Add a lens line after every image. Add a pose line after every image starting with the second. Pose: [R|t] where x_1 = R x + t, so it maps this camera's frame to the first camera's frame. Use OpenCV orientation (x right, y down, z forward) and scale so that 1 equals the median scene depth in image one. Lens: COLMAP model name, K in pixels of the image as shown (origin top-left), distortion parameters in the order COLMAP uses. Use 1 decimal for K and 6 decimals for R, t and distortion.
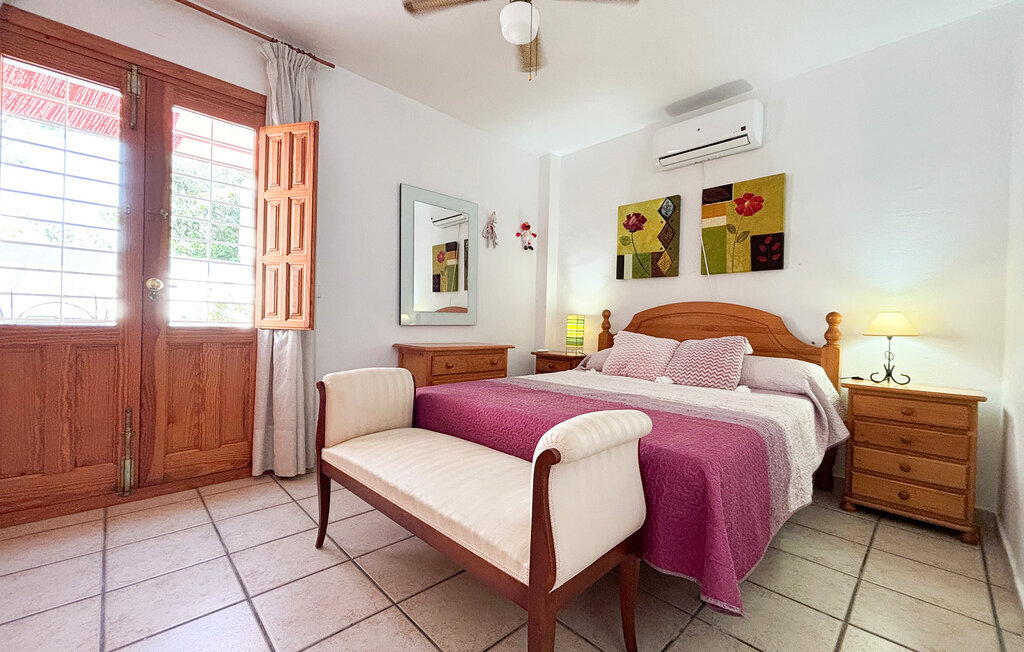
lens RADIAL K [[415.3, 0, 512.0], [0, 415.3, 326.0], [0, 0, 1]] dist [-0.000079, -0.000058]
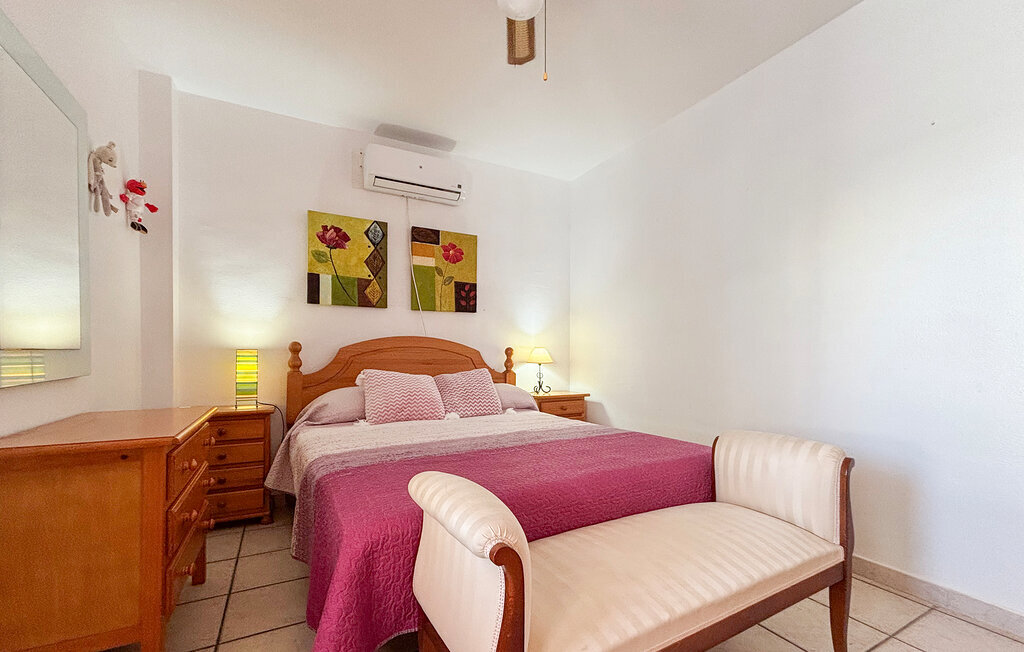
lens RADIAL K [[417.5, 0, 511.8], [0, 417.5, 360.3], [0, 0, 1]] dist [0.000343, -0.000102]
pose [[0.271234, -0.039854, 0.961688, -0.449847], [0.012777, 0.999203, 0.037805, -0.033330], [-0.962429, 0.002034, 0.271527, 0.463514]]
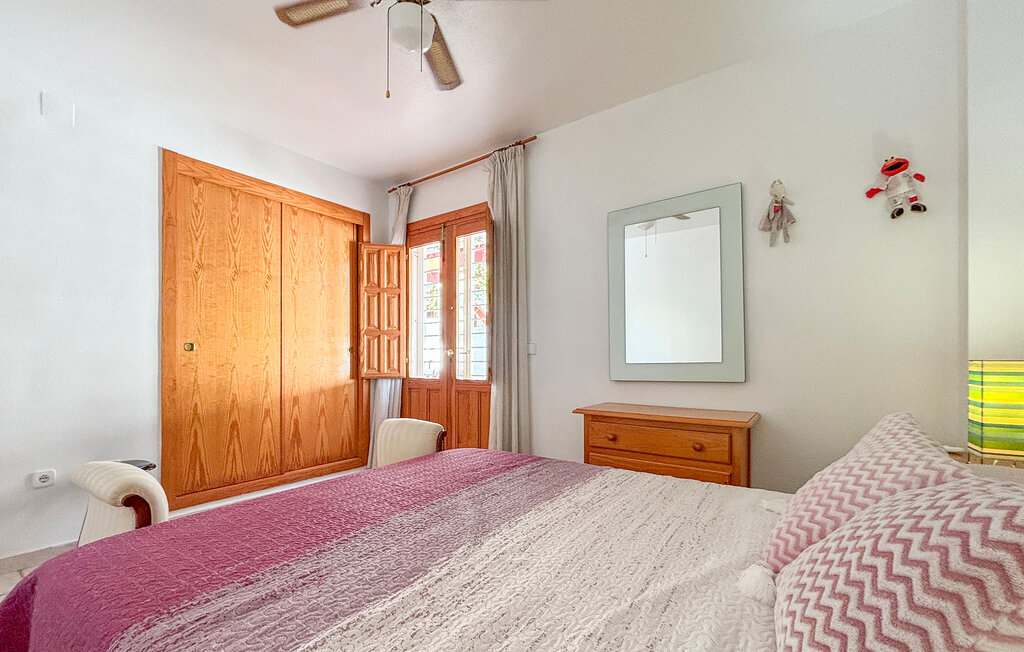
lens RADIAL K [[417.5, 0, 511.8], [0, 417.5, 360.3], [0, 0, 1]] dist [0.000343, -0.000102]
pose [[0.168614, -0.025128, -0.985362, 0.497210], [-0.002446, 0.999661, -0.025911, -0.019121], [0.985679, 0.006779, 0.168495, 0.626088]]
